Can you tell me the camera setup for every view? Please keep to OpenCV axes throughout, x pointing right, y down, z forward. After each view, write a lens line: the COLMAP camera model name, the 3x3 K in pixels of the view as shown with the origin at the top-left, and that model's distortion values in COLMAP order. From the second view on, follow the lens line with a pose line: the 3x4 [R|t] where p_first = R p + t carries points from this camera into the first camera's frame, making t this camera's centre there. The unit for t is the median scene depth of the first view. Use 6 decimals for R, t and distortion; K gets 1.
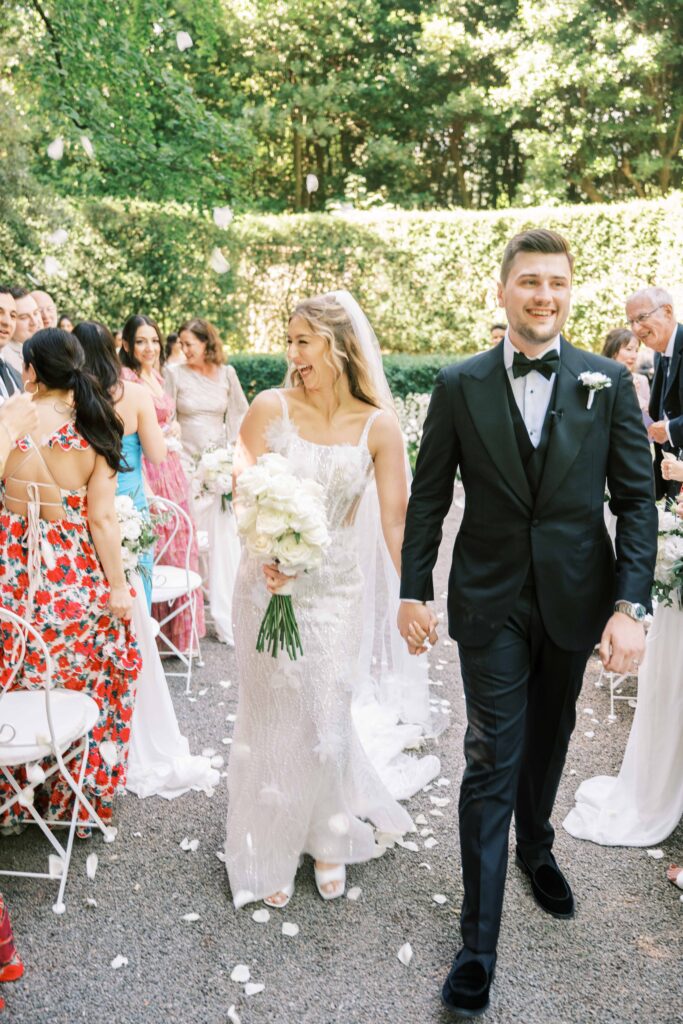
lens RADIAL K [[998.6, 0, 336.8], [0, 998.6, 506.4], [0, 0, 1]] dist [0.021241, 0.000000]
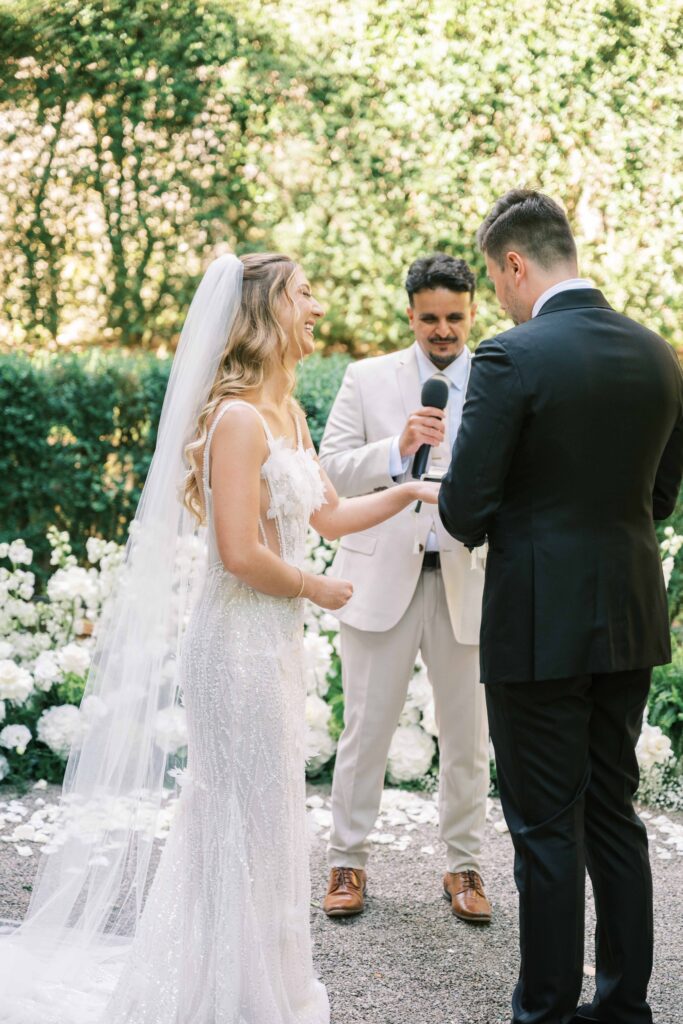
lens RADIAL K [[2033.8, 0, 341.3], [0, 2033.8, 512.0], [0, 0, 1]] dist [-0.014639, 0.000000]
pose [[0.998222, 0.015818, 0.057476, 0.021532], [-0.011603, 0.997268, -0.072946, -0.041430], [-0.058473, 0.072149, 0.995678, 0.272445]]
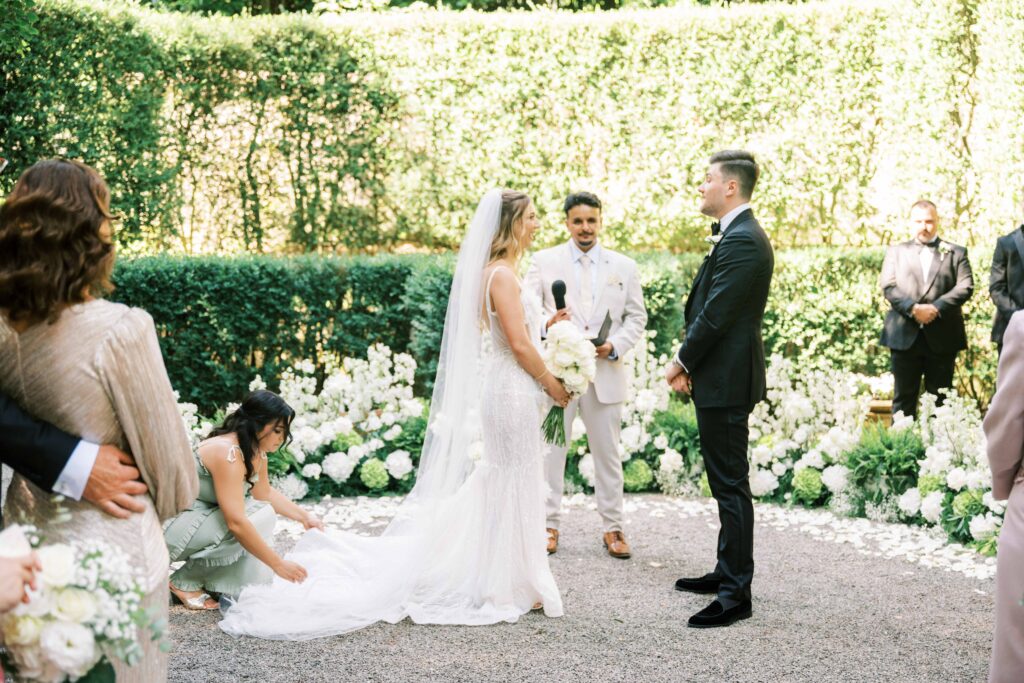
lens RADIAL K [[1422.5, 0, 513.2], [0, 1422.5, 345.9], [0, 0, 1]] dist [0.012359, 0.000000]
pose [[0.990545, -0.016928, 0.136142, -0.012687], [0.029232, 0.995612, -0.088896, -0.024612], [-0.134040, 0.092035, 0.986693, 0.188544]]
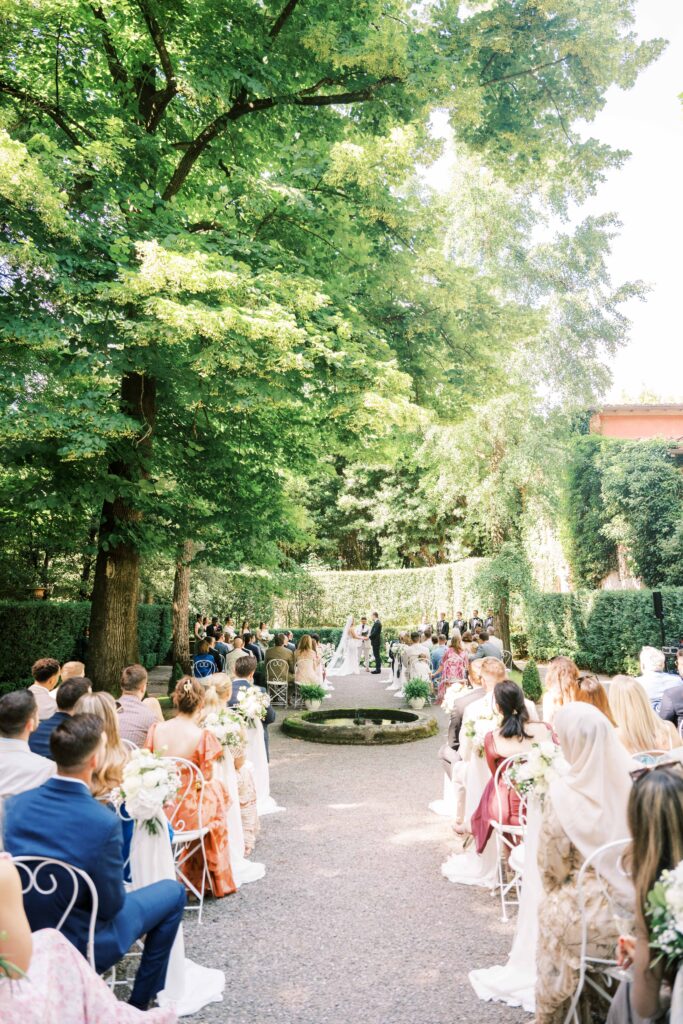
lens RADIAL K [[715.5, 0, 343.9], [0, 715.5, 512.0], [0, 0, 1]] dist [0.000973, 0.000013]
pose [[0.993403, -0.009432, 0.114284, -0.118557], [0.044891, 0.949058, -0.311886, 0.126720], [-0.105521, 0.314959, 0.943221, -0.753542]]
